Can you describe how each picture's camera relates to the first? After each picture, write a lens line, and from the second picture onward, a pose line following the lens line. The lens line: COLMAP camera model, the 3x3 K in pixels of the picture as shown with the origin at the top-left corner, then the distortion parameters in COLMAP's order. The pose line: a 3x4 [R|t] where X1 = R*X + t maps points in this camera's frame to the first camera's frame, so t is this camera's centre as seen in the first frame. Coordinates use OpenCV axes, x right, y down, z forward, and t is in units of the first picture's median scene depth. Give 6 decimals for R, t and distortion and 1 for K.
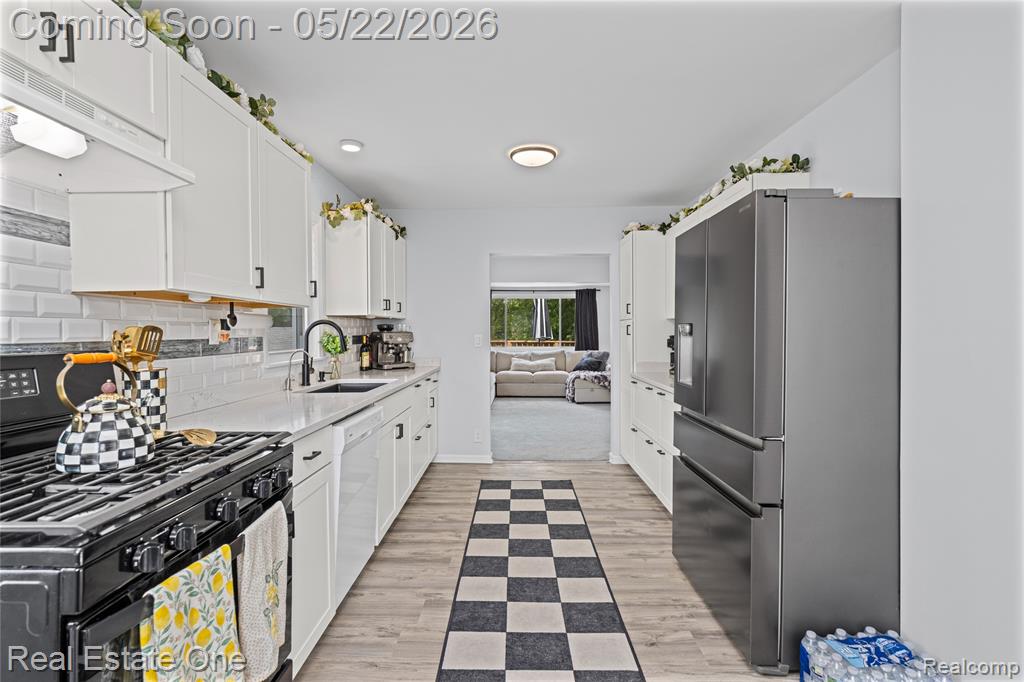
lens RADIAL K [[494.0, 0, 511.5], [0, 494.0, 339.1], [0, 0, 1]] dist [0.002973, 0.000198]
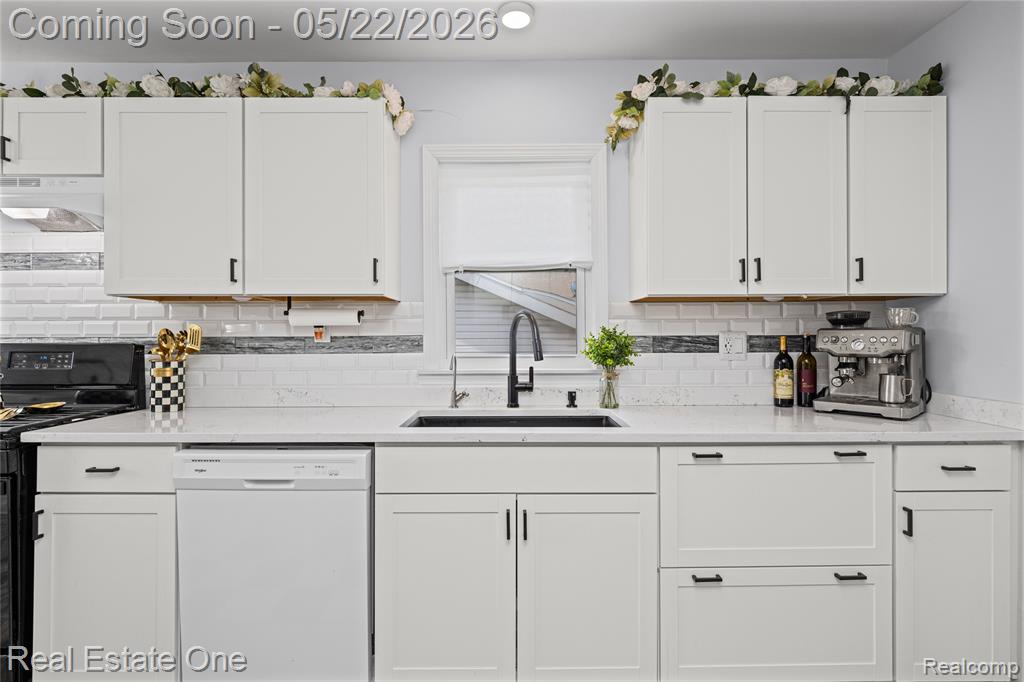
lens RADIAL K [[522.8, 0, 512.0], [0, 522.8, 336.7], [0, 0, 1]] dist [-0.000255, -0.000466]
pose [[0.013301, 0.007296, -0.999885, 0.491884], [-0.012828, 0.999892, 0.007126, -0.014379], [0.999829, 0.012732, 0.013394, 1.594384]]
